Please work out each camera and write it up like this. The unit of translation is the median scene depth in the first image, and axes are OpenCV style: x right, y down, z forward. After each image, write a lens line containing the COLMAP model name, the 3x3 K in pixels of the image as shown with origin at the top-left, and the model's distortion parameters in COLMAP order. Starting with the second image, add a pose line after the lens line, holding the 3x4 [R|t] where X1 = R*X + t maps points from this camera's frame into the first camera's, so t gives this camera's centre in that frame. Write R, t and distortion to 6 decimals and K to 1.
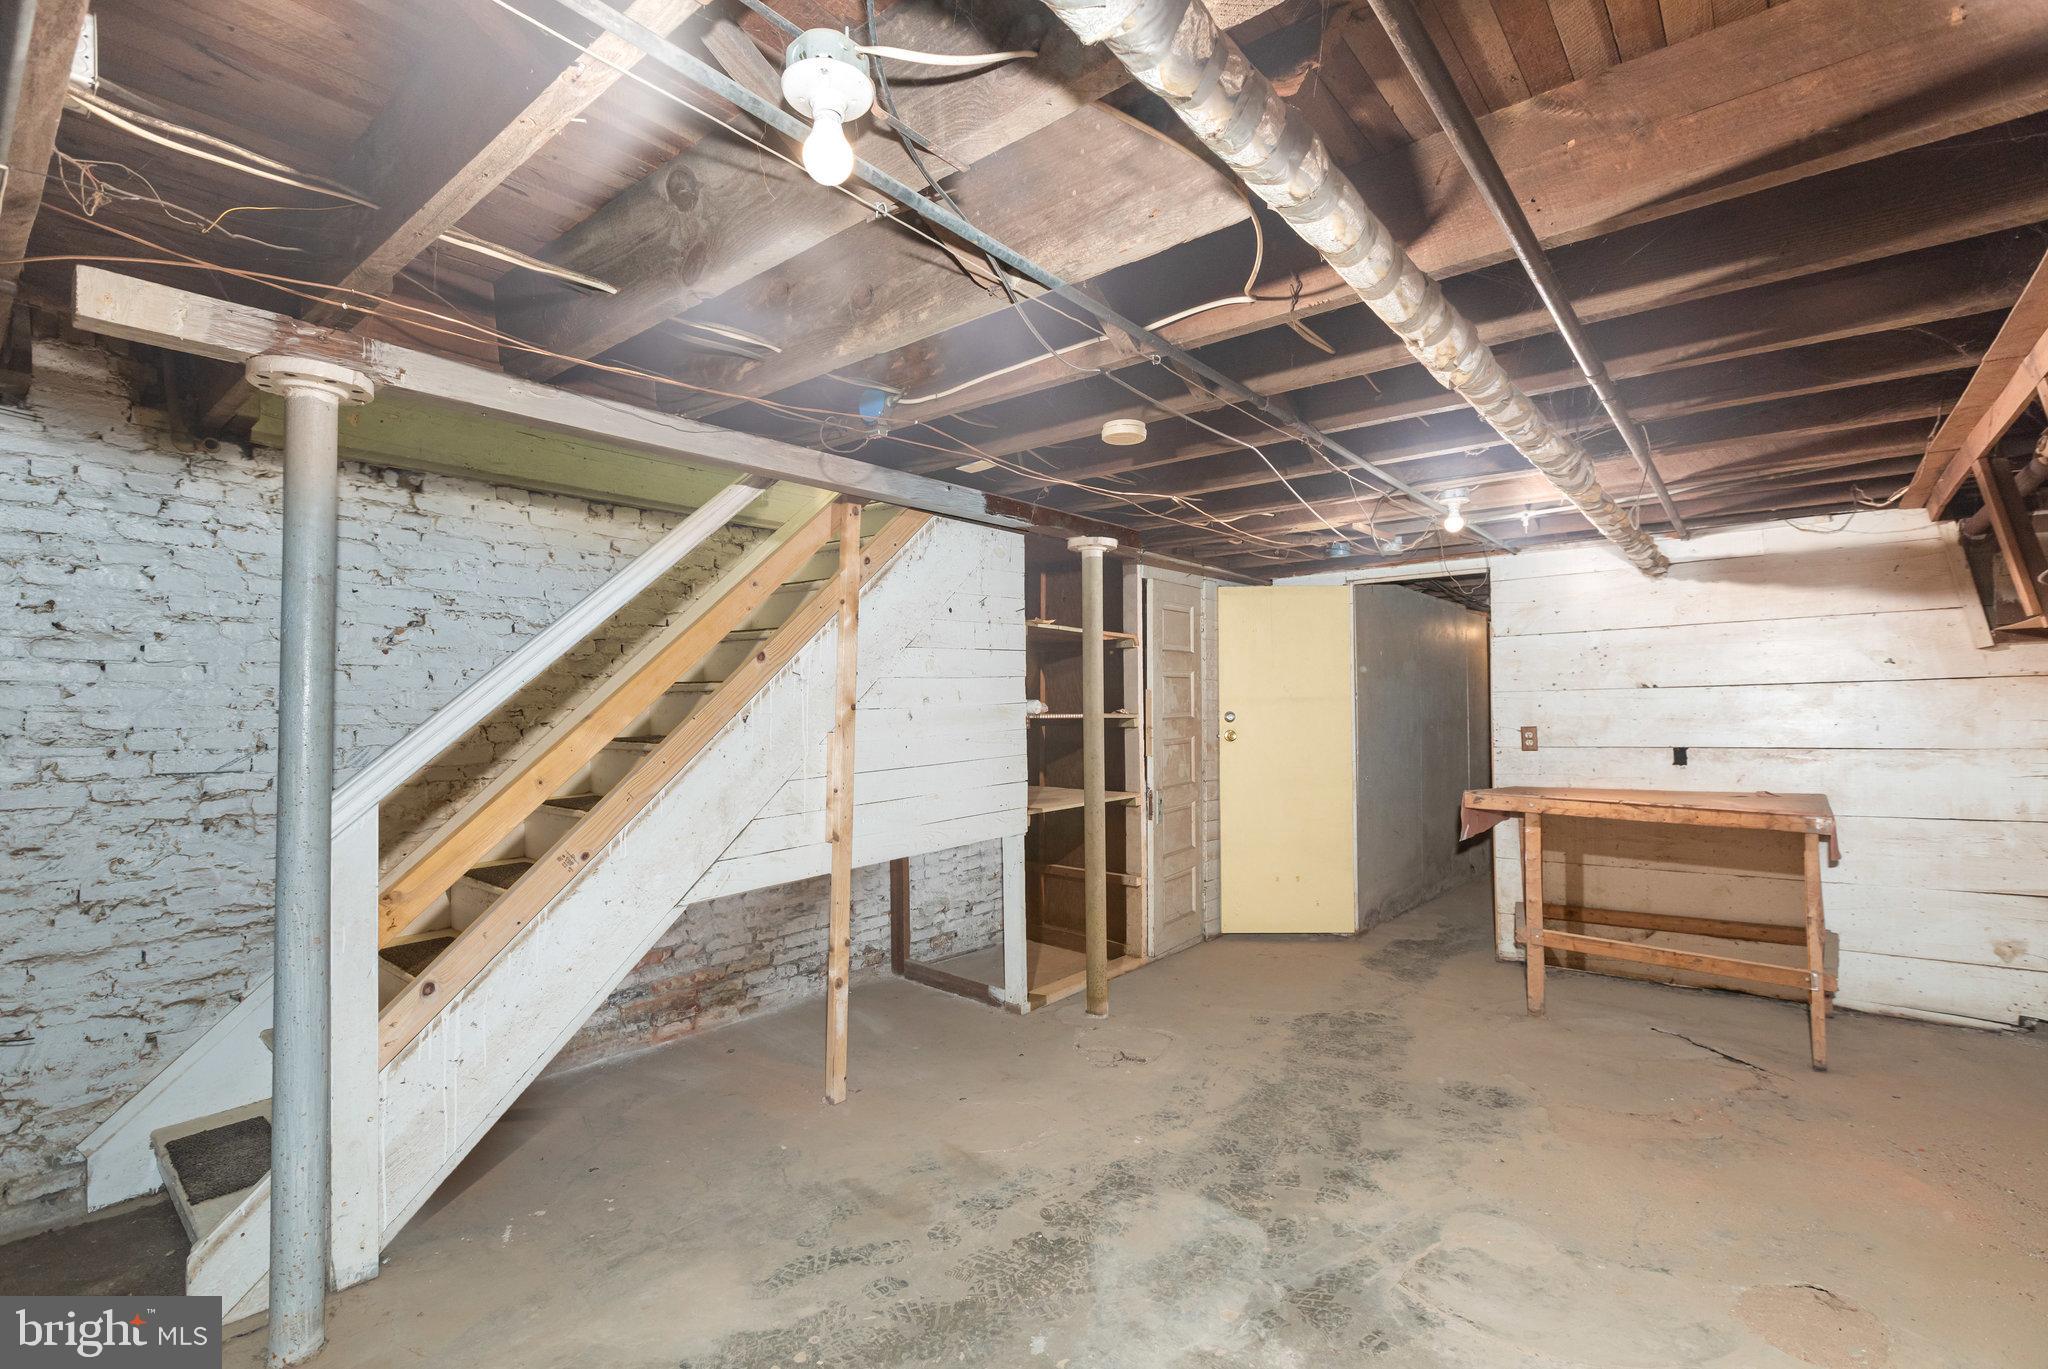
lens RADIAL K [[931.0, 0, 1017.8], [0, 931.0, 687.8], [0, 0, 1]] dist [0.001835, -0.000058]
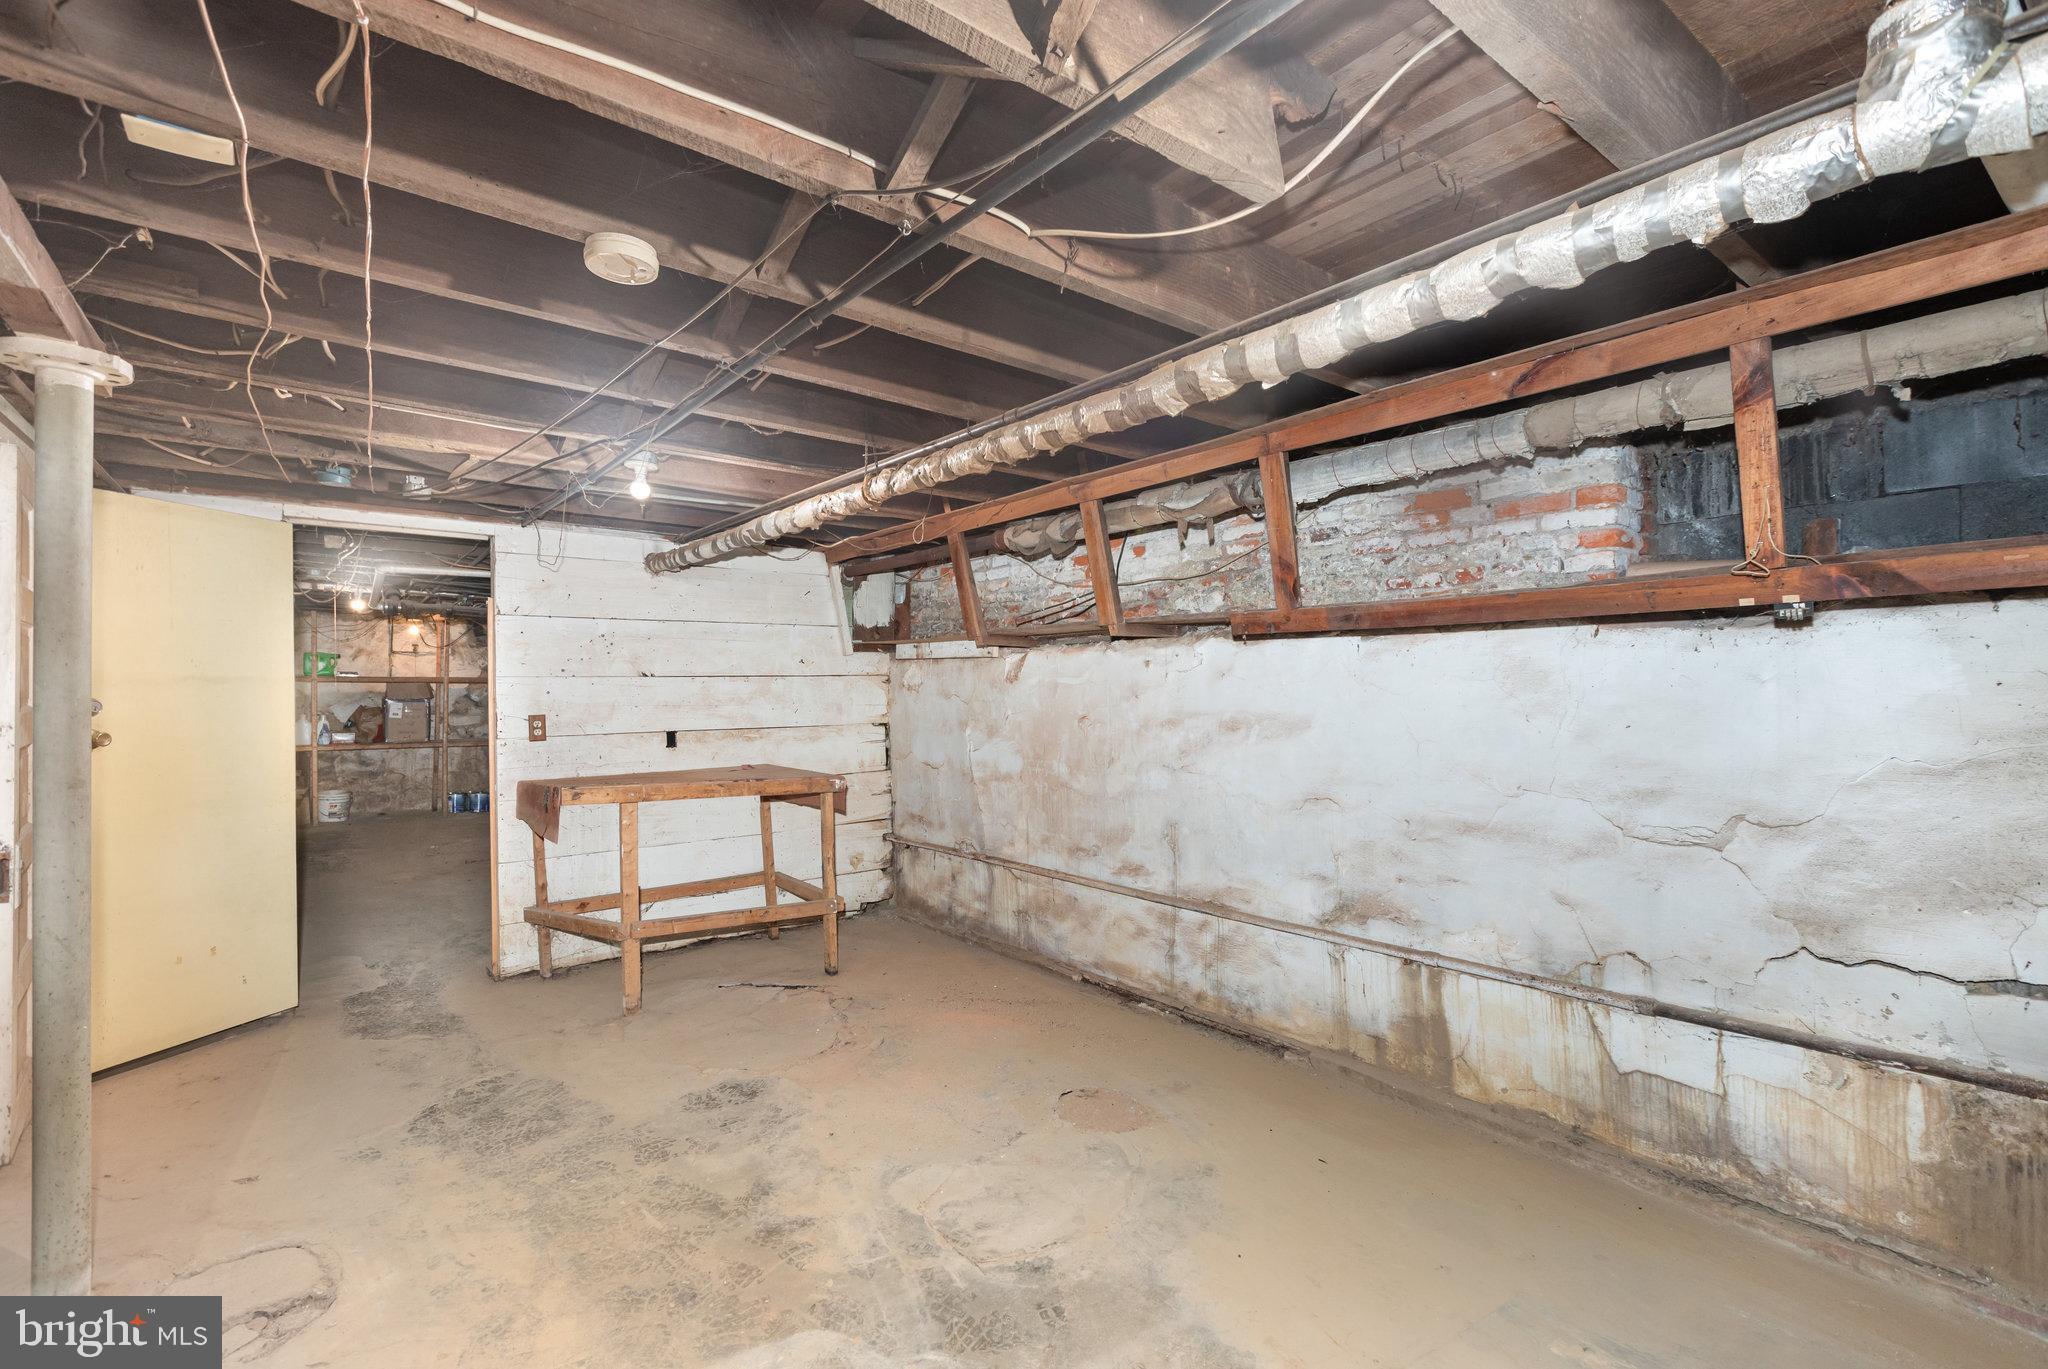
lens RADIAL K [[931.0, 0, 1017.8], [0, 931.0, 687.8], [0, 0, 1]] dist [0.001835, -0.000058]
pose [[0.206853, 0.014199, 0.978269, -0.345379], [-0.022634, 0.999697, -0.009724, 0.017315], [-0.978110, -0.020131, 0.207112, 0.461951]]
